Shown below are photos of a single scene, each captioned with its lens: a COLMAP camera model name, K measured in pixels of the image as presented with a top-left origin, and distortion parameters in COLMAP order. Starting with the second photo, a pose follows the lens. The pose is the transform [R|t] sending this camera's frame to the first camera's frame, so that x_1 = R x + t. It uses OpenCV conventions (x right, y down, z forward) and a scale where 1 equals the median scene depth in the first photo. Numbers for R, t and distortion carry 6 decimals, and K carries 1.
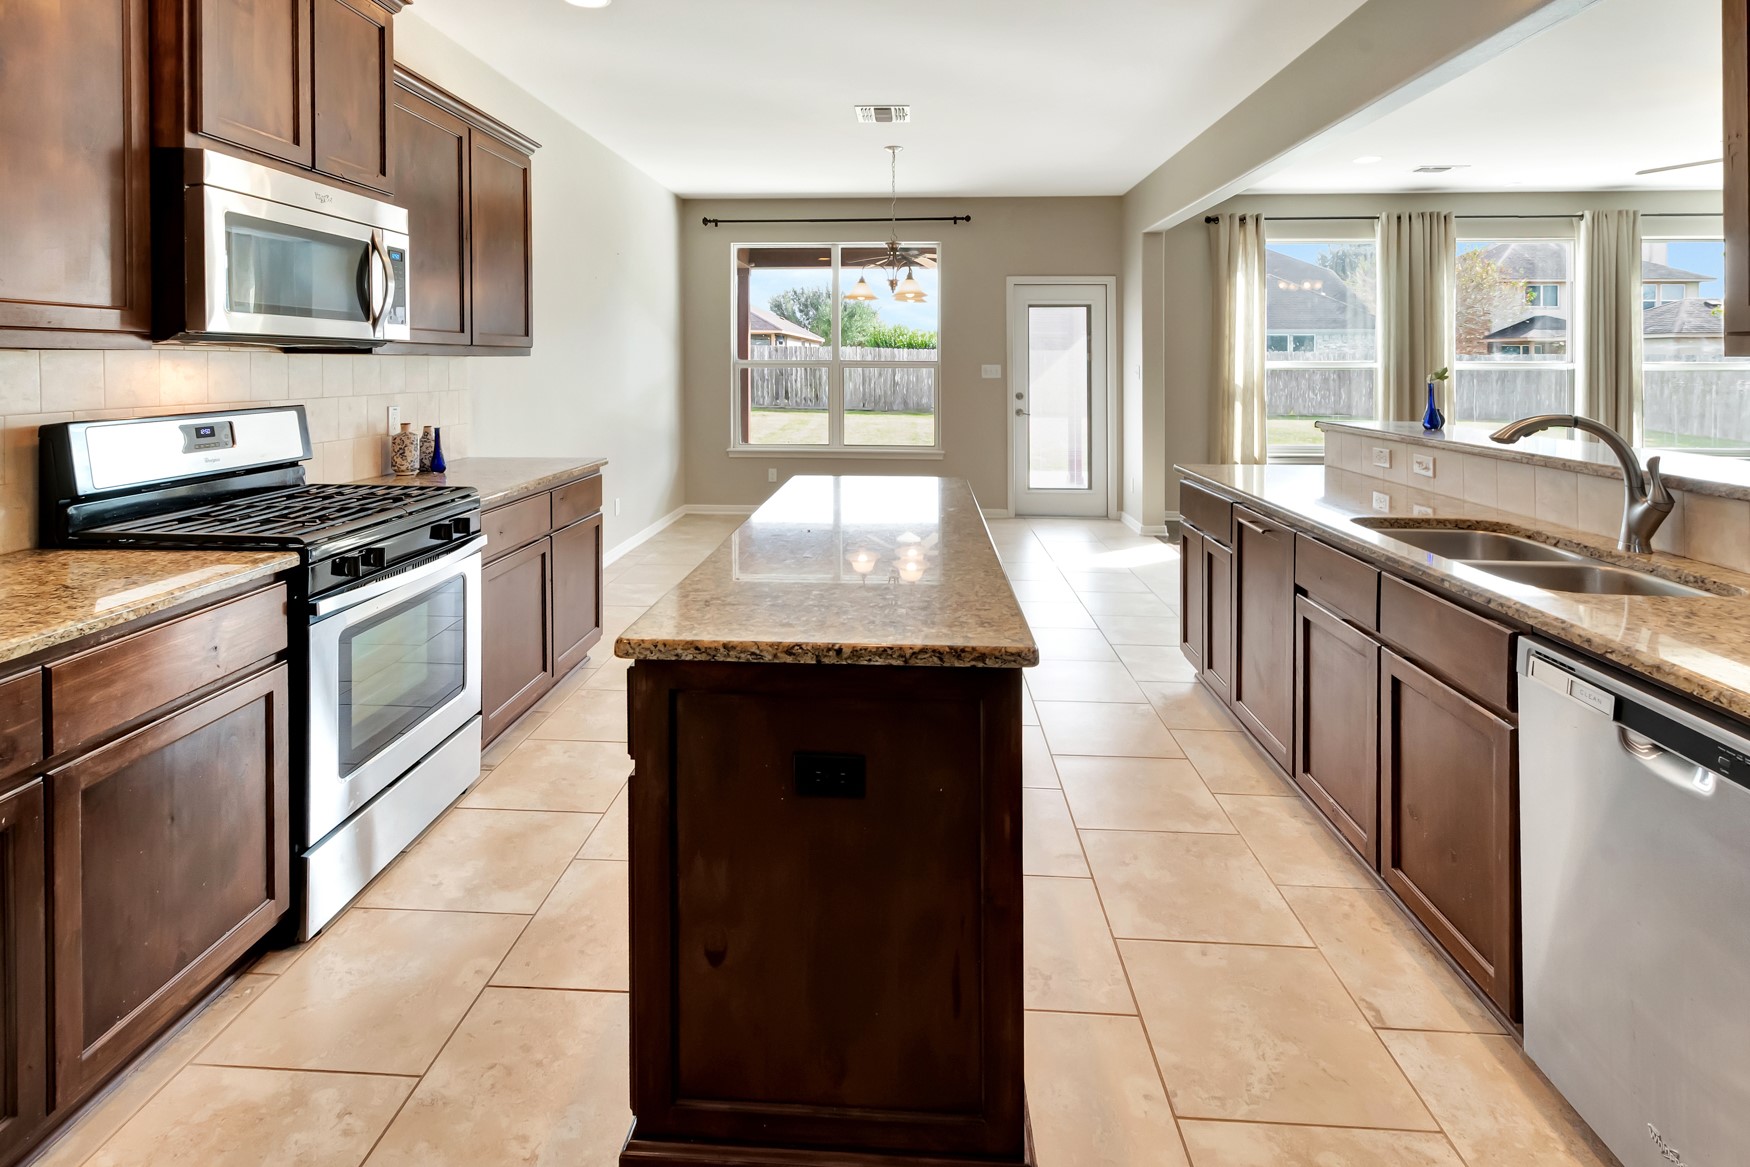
lens RADIAL K [[808.1, 0, 854.5], [0, 808.1, 360.5], [0, 0, 1]] dist [0.002491, -0.000249]
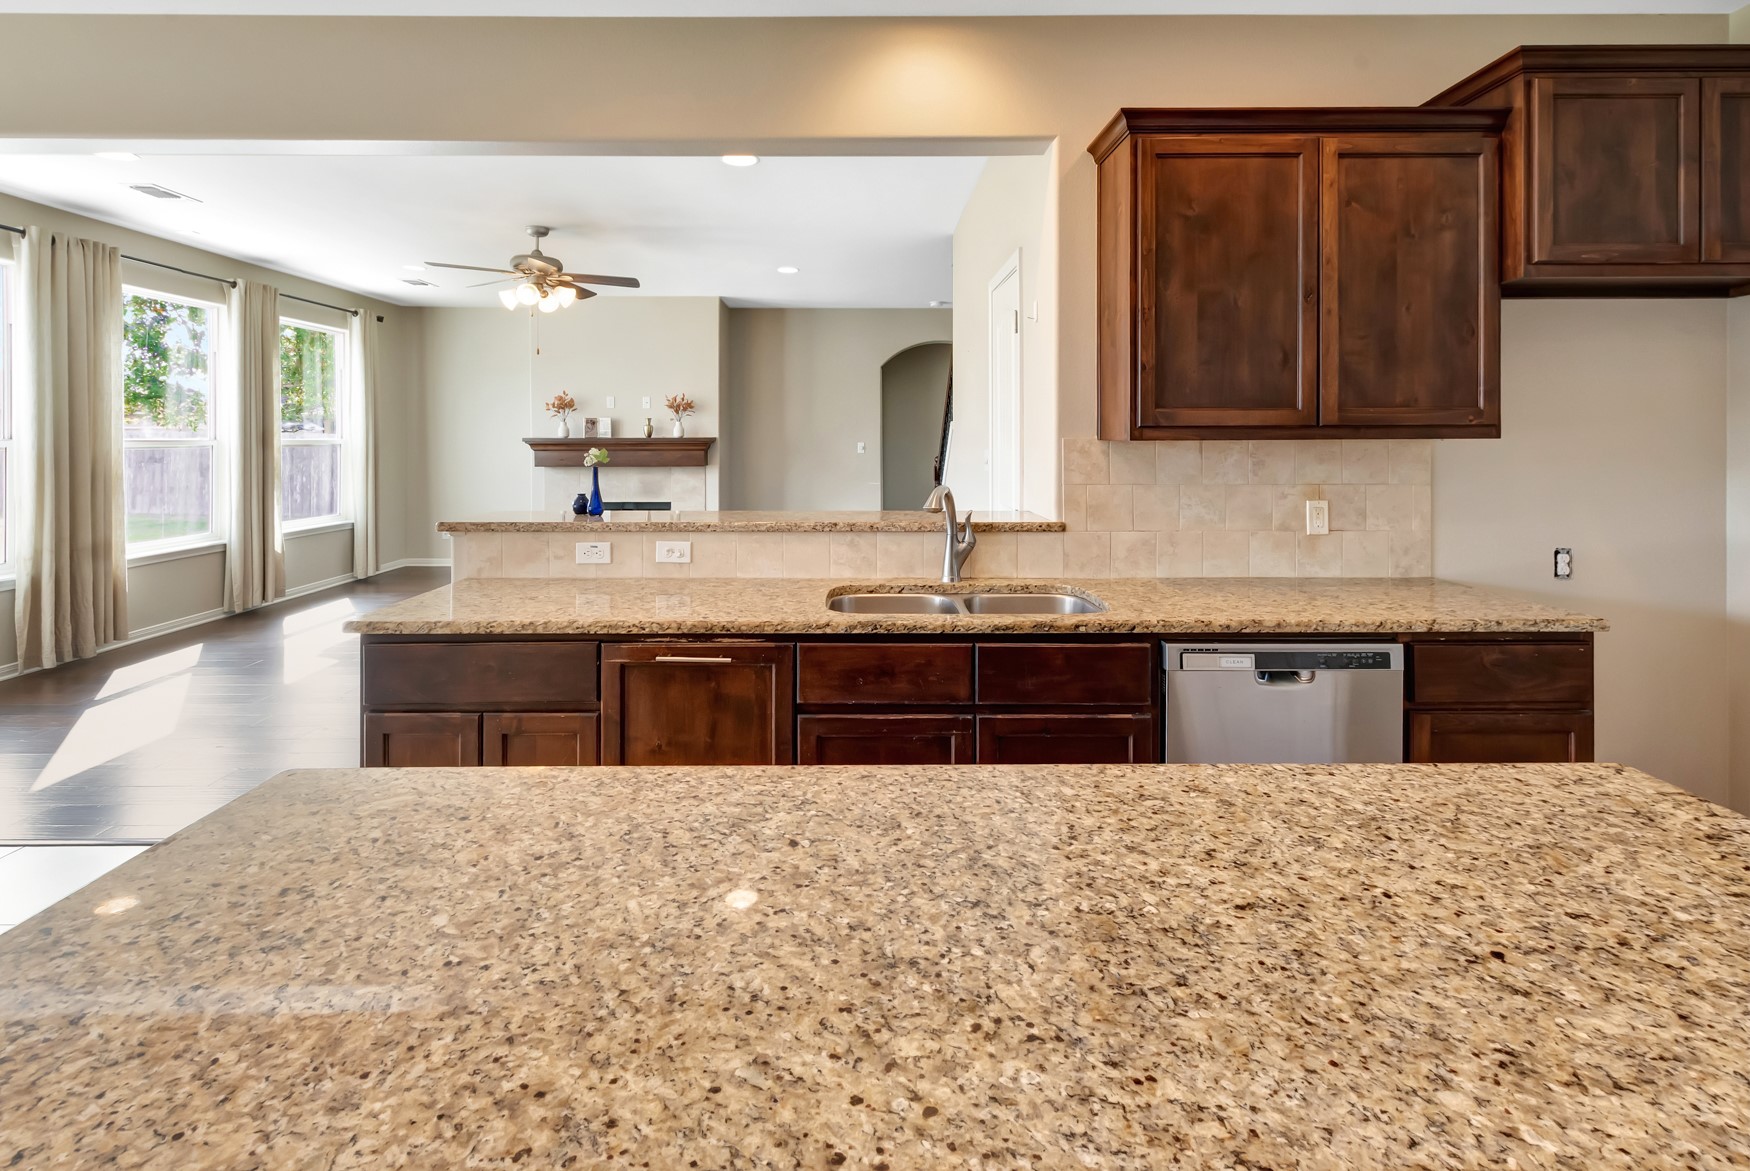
lens RADIAL K [[828.2, 0, 862.3], [0, 828.2, 444.9], [0, 0, 1]] dist [0.015318, -0.003690]
pose [[-0.076167, -0.010945, 0.997035, -0.113881], [-0.001438, 0.999940, 0.010867, -0.003570], [-0.997094, -0.000606, -0.076178, 0.329779]]
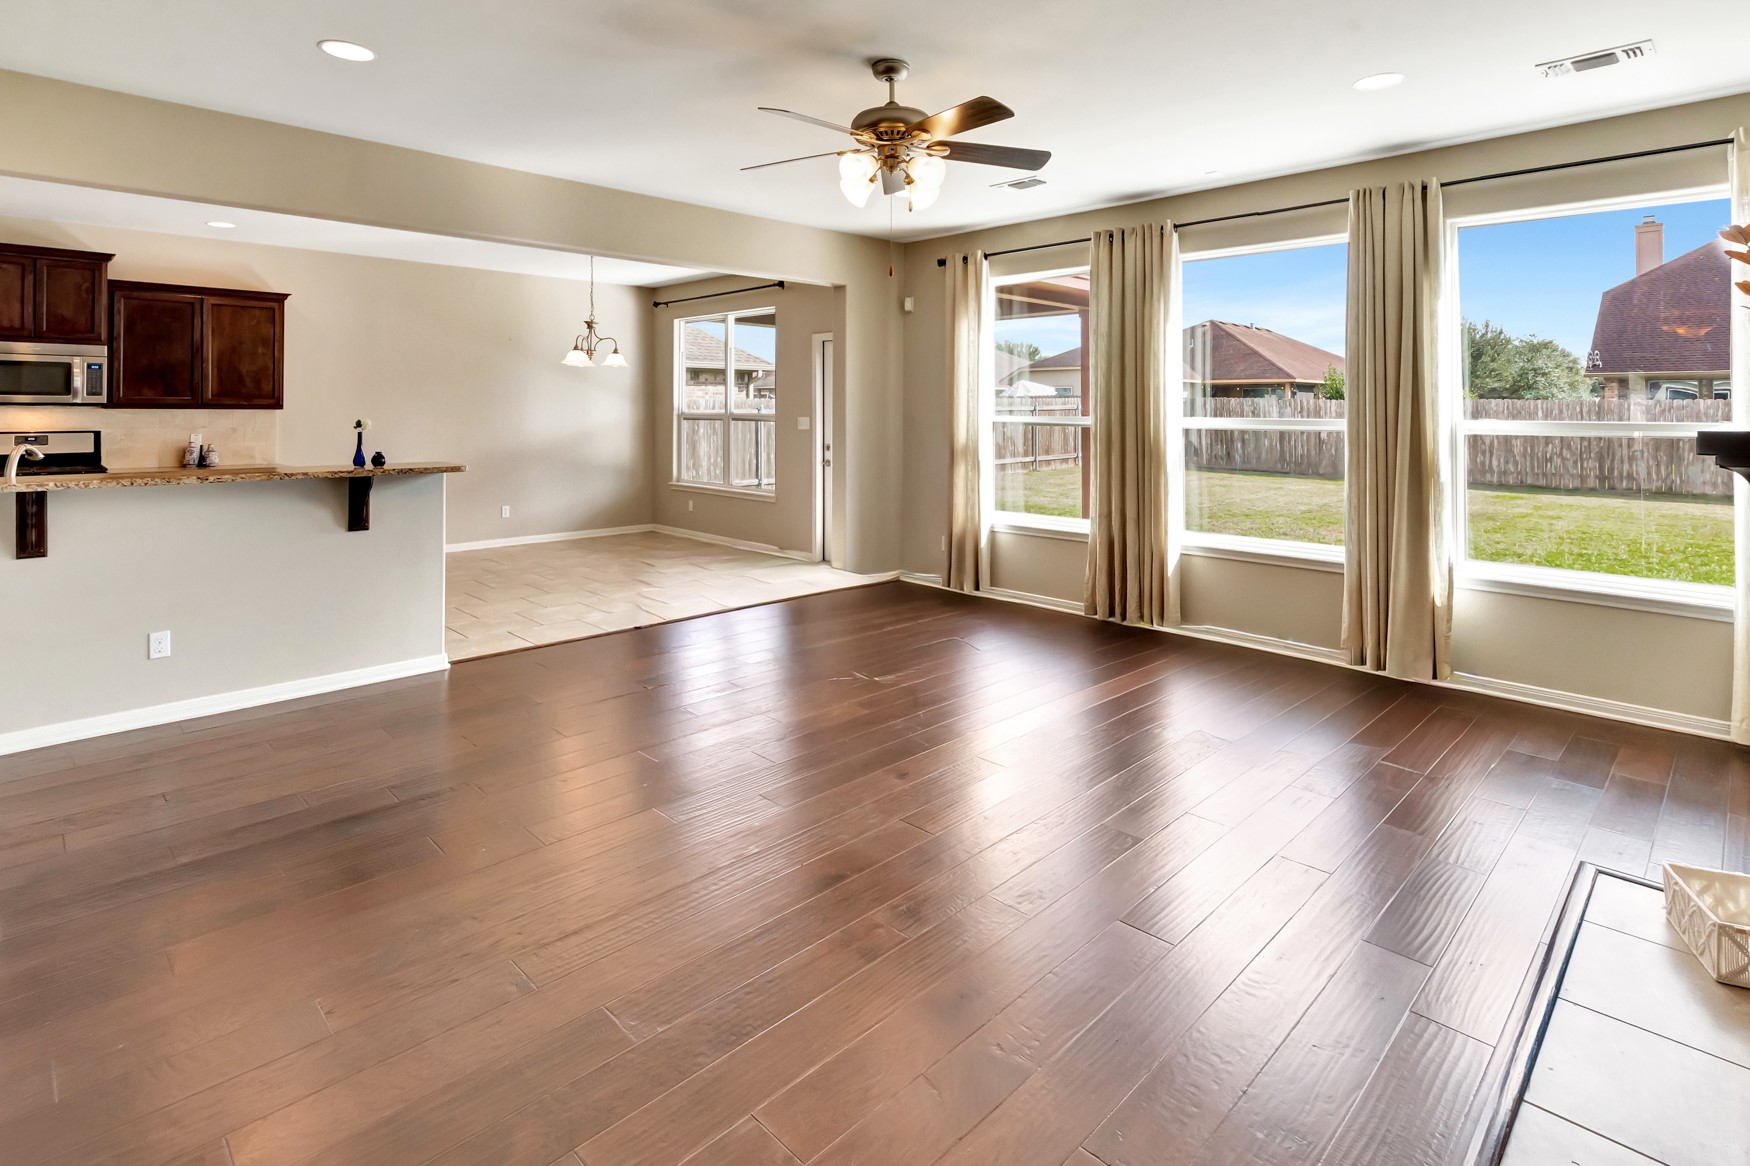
lens RADIAL K [[846.7, 0, 872.8], [0, 846.7, 393.2], [0, 0, 1]] dist [-0.012136, -0.000384]
pose [[0.753765, -0.011304, -0.657047, 0.986356], [-0.003725, 0.999762, -0.021474, -0.002984], [0.657134, 0.018634, 0.753544, 0.209495]]
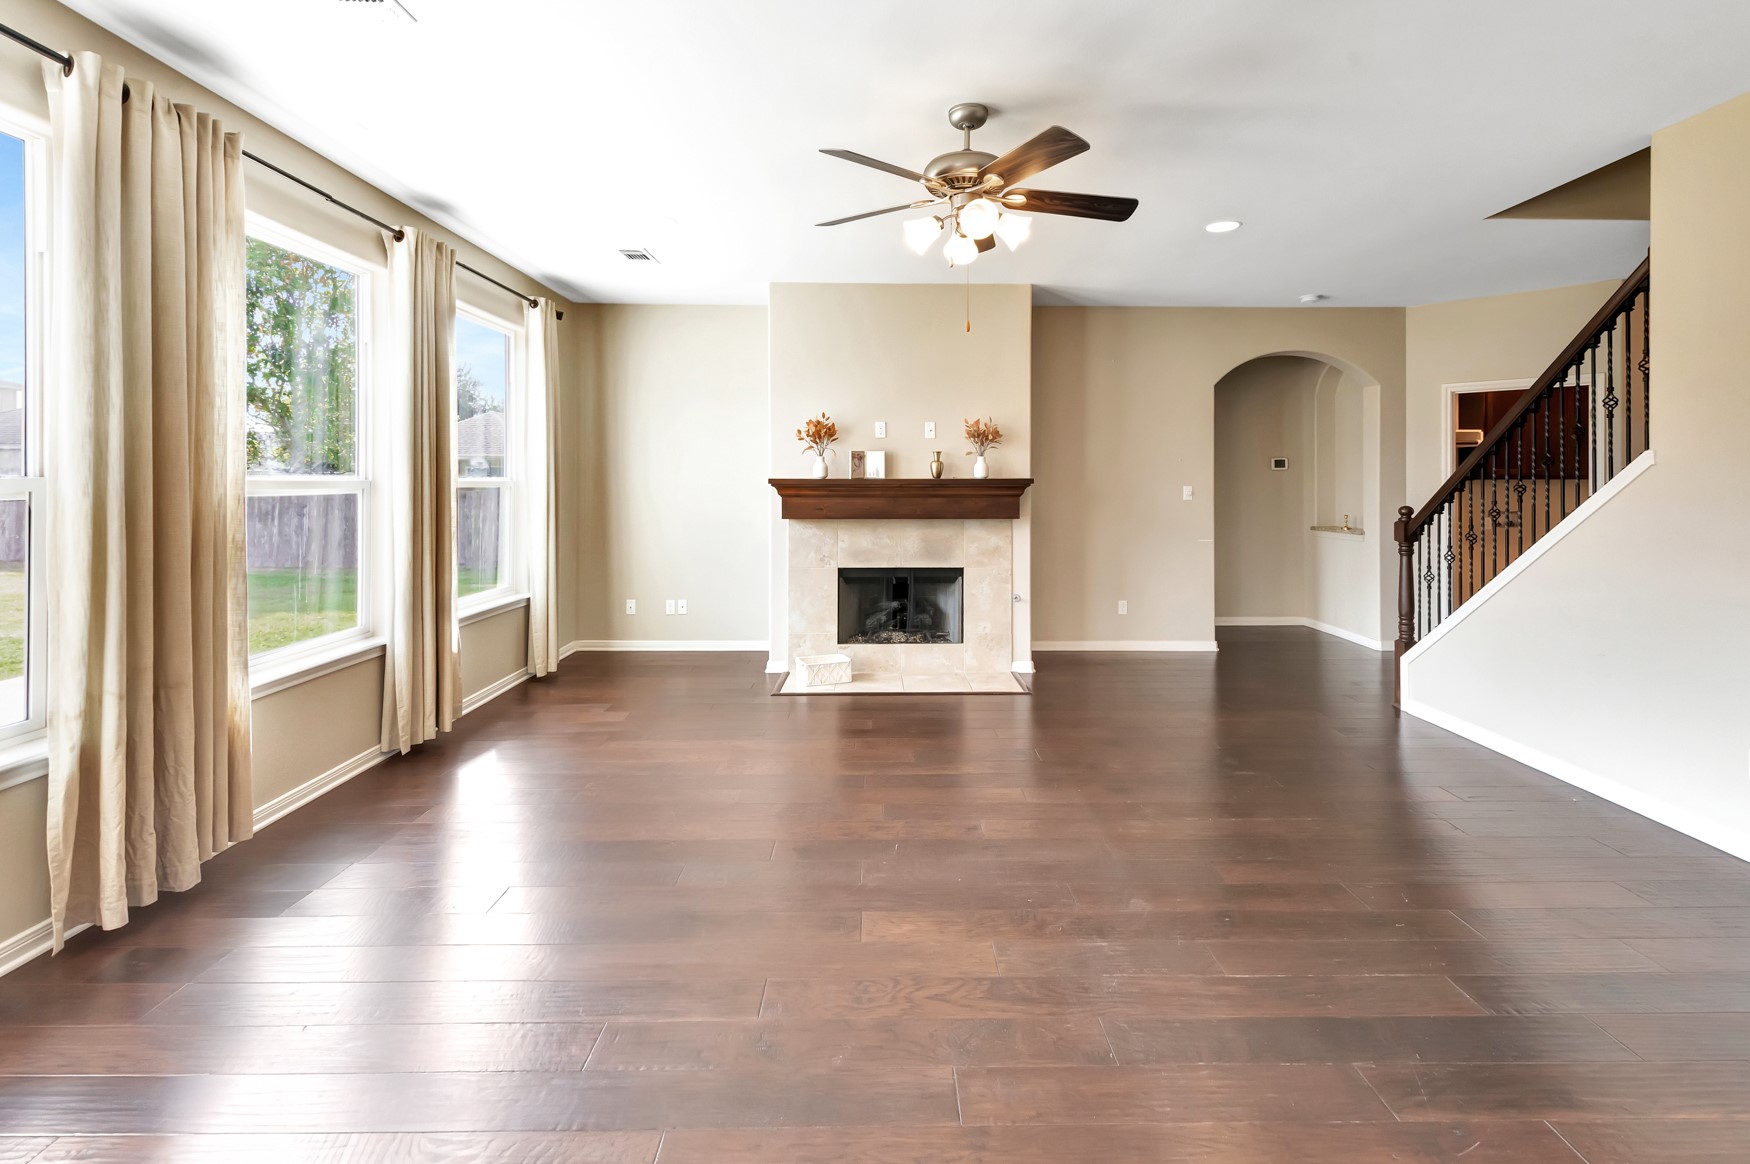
lens RADIAL K [[808.1, 0, 904.4], [0, 808.1, 484.5], [0, 0, 1]] dist [0.002491, -0.000249]
pose [[-0.093626, -0.005618, 0.995592, 0.252726], [-0.002278, 0.999983, 0.005429, 0.000811], [-0.995605, -0.001759, -0.093637, 0.645070]]
